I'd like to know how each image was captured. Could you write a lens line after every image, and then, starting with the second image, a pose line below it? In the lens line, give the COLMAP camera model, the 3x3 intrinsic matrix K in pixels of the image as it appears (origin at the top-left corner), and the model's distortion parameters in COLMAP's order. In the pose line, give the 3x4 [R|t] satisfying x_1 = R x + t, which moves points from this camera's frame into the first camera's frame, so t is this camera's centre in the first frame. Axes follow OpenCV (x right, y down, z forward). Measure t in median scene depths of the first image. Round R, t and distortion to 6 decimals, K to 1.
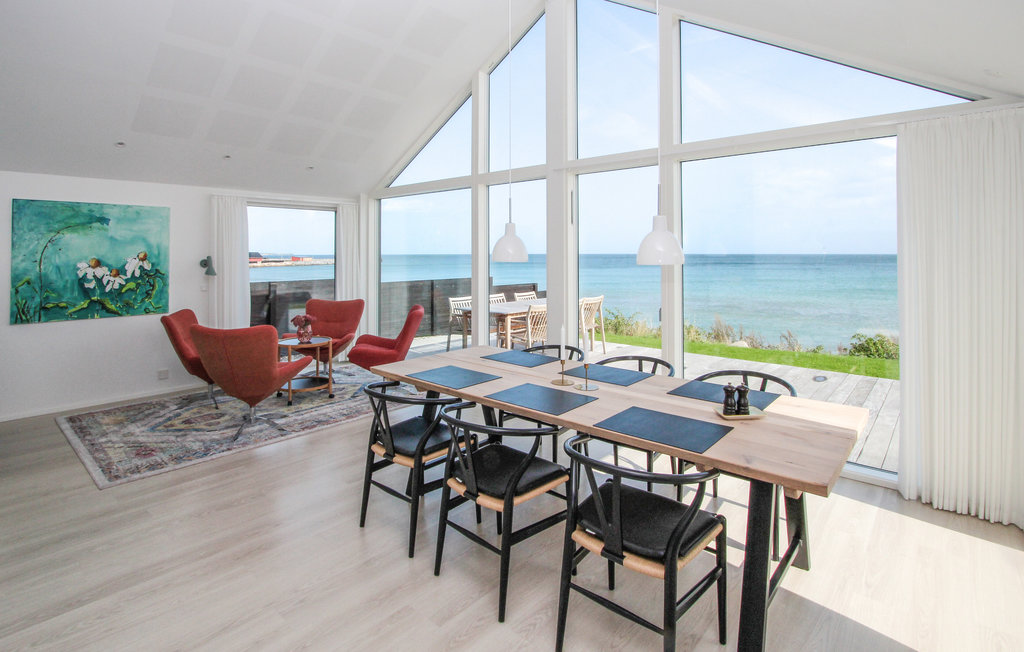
lens RADIAL K [[509.6, 0, 512.0], [0, 509.6, 326.0], [0, 0, 1]] dist [-0.023899, 0.000005]
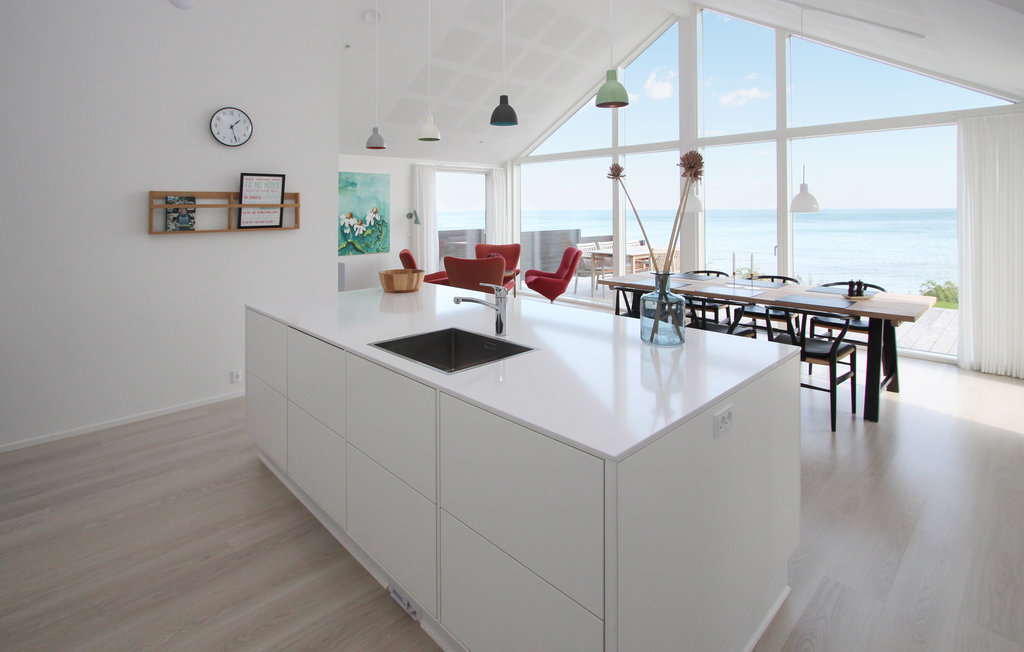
lens RADIAL K [[510.8, 0, 510.9], [0, 510.8, 281.1], [0, 0, 1]] dist [-0.015663, 0.000376]
pose [[0.996375, 0.007051, -0.084775, -0.254082], [-0.007046, 0.999975, 0.000368, 0.051719], [0.084775, 0.000230, 0.996400, -0.361836]]
